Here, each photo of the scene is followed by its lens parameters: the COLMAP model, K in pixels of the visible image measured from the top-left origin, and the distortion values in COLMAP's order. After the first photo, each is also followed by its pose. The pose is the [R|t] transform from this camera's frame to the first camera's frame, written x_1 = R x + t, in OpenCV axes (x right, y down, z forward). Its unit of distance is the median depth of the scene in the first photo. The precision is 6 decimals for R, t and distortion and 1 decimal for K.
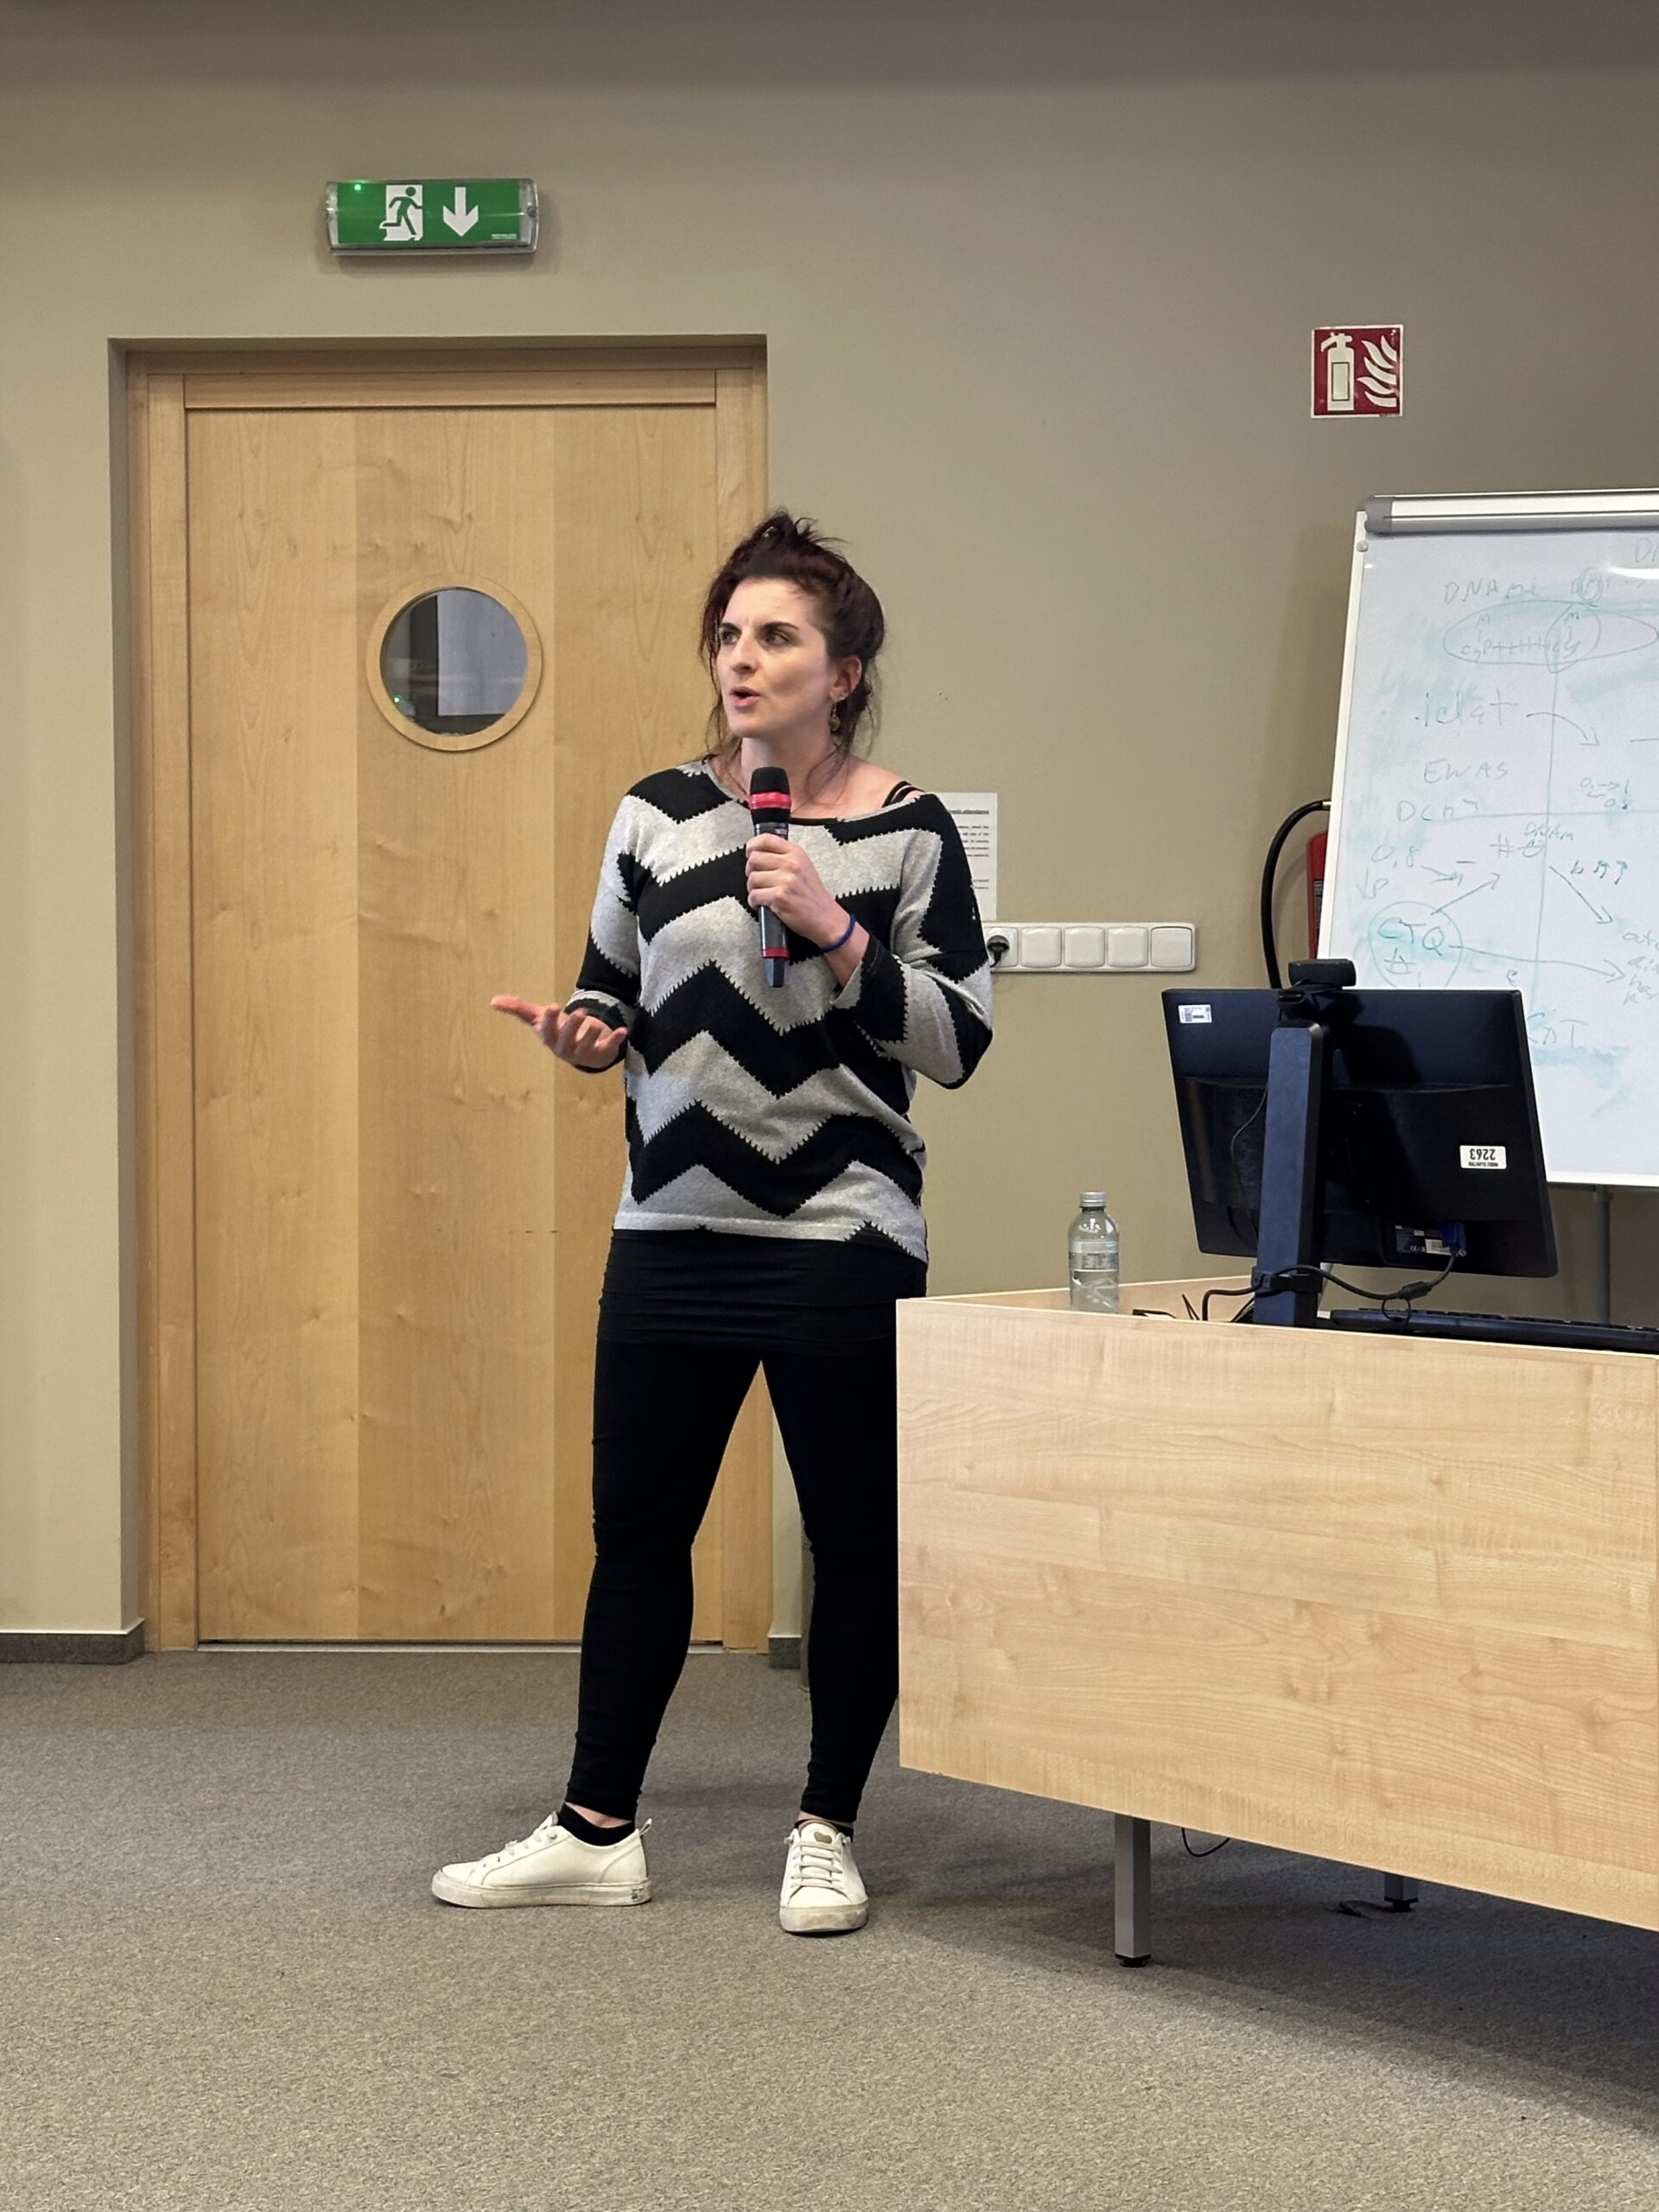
lens RADIAL K [[4010.7, 0, 816.8], [0, 4010.7, 1099.9], [0, 0, 1]] dist [0.163277, -0.070299]
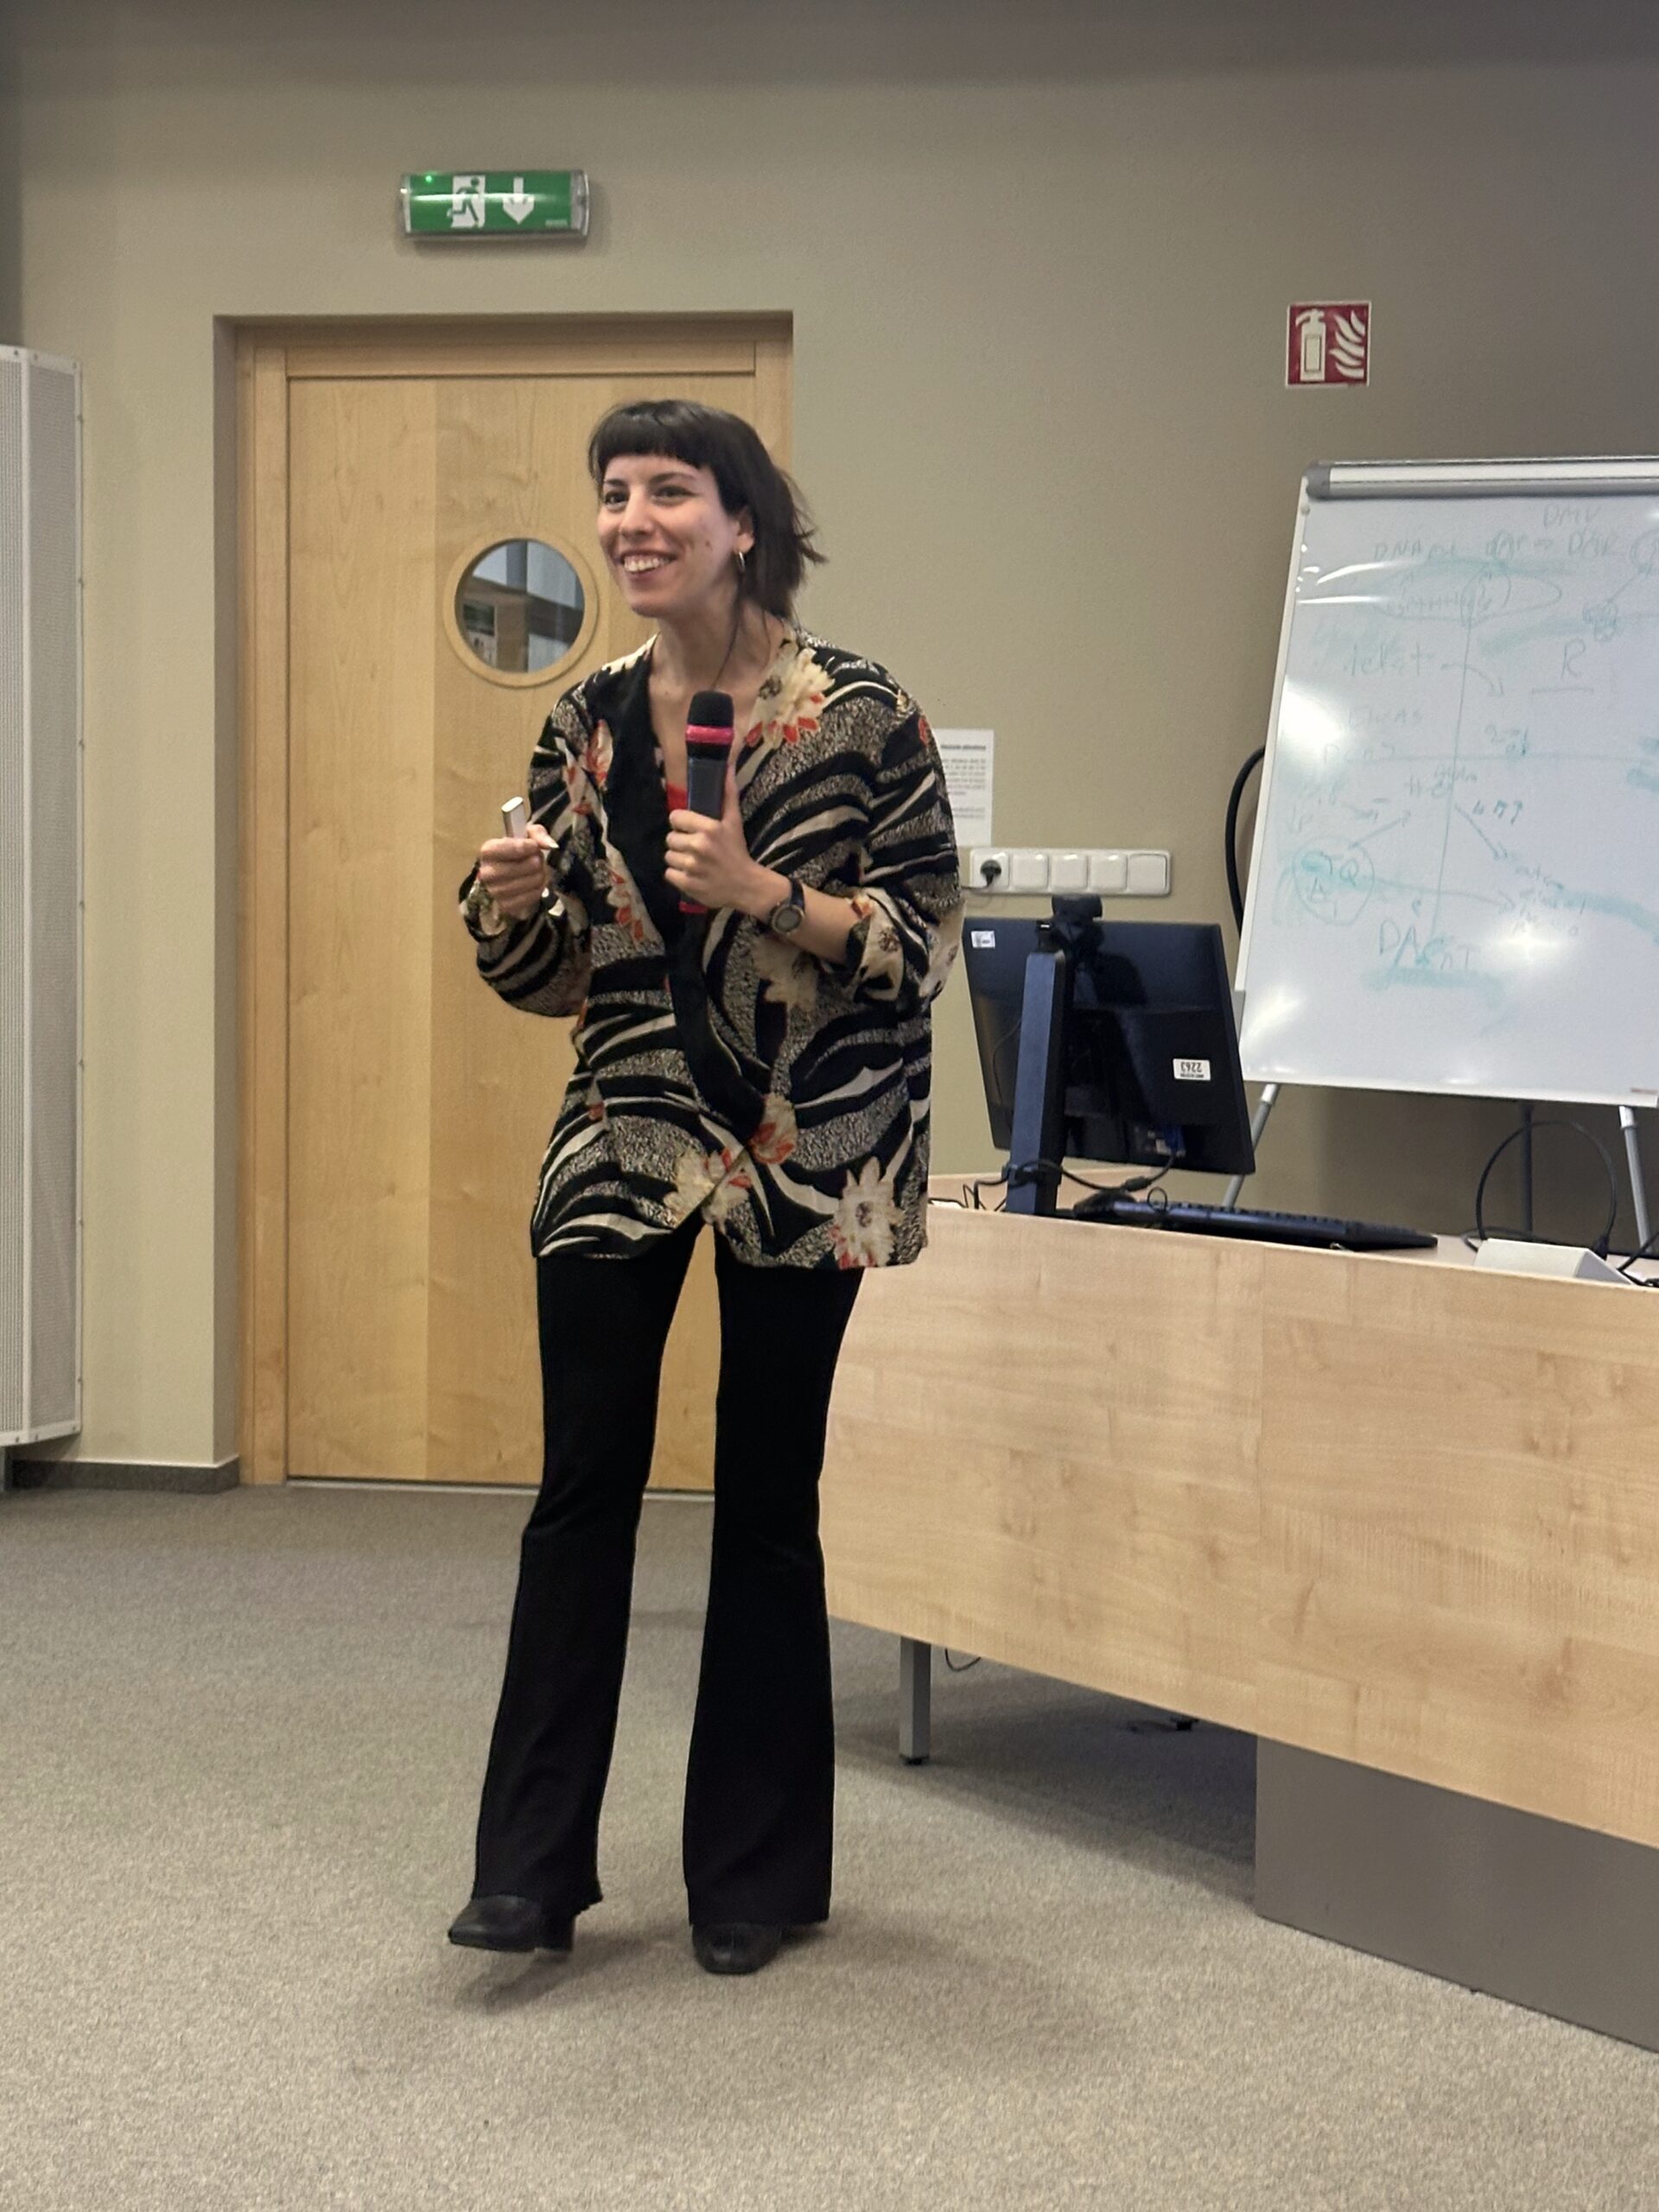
lens RADIAL K [[3961.7, 0, 815.4], [0, 3961.7, 1106.5], [0, 0, 1]] dist [0.148165, 0.241236]
pose [[0.993290, 0.020739, -0.113775, 0.138409], [-0.017605, 0.999439, 0.028484, -0.004067], [0.114302, -0.026290, 0.993098, -0.098119]]
